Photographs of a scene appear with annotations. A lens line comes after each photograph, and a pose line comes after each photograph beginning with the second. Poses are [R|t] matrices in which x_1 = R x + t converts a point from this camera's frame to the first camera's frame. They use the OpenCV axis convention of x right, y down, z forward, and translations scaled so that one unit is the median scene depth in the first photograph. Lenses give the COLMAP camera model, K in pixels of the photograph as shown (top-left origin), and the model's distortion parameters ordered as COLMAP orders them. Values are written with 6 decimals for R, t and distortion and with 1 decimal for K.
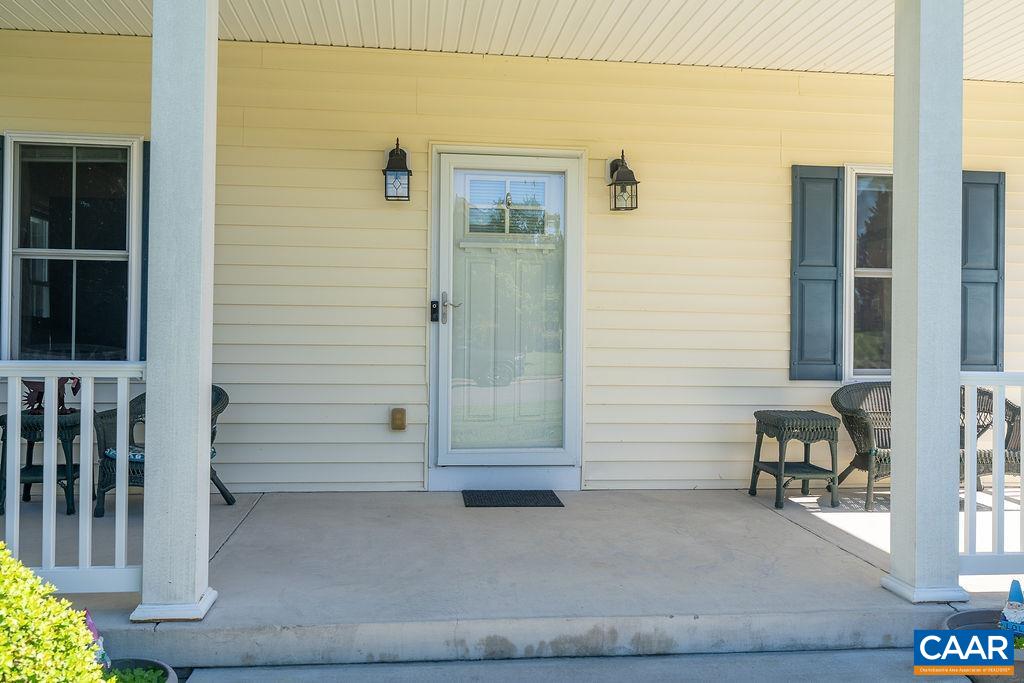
lens RADIAL K [[920.0, 0, 513.8], [0, 920.0, 332.3], [0, 0, 1]] dist [0.027976, 0.007769]
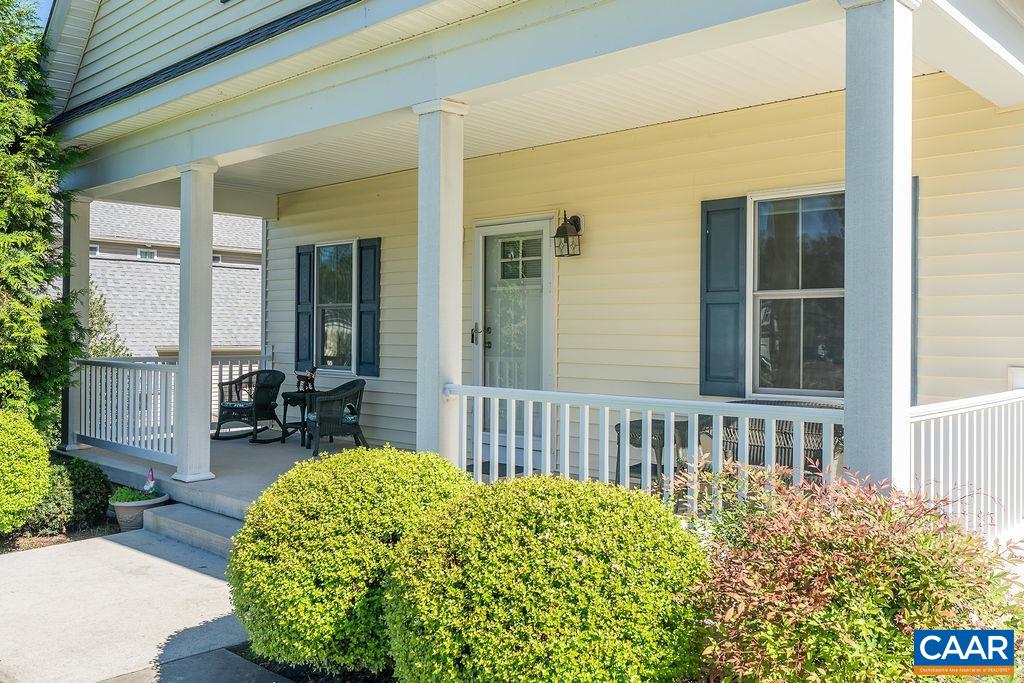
lens RADIAL K [[920.0, 0, 513.4], [0, 920.0, 346.0], [0, 0, 1]] dist [0.027976, 0.007769]
pose [[0.639327, -0.005256, -0.768917, 1.000832], [-0.012069, 0.999785, -0.016868, 0.013996], [0.768840, 0.020064, 0.639126, 0.122230]]
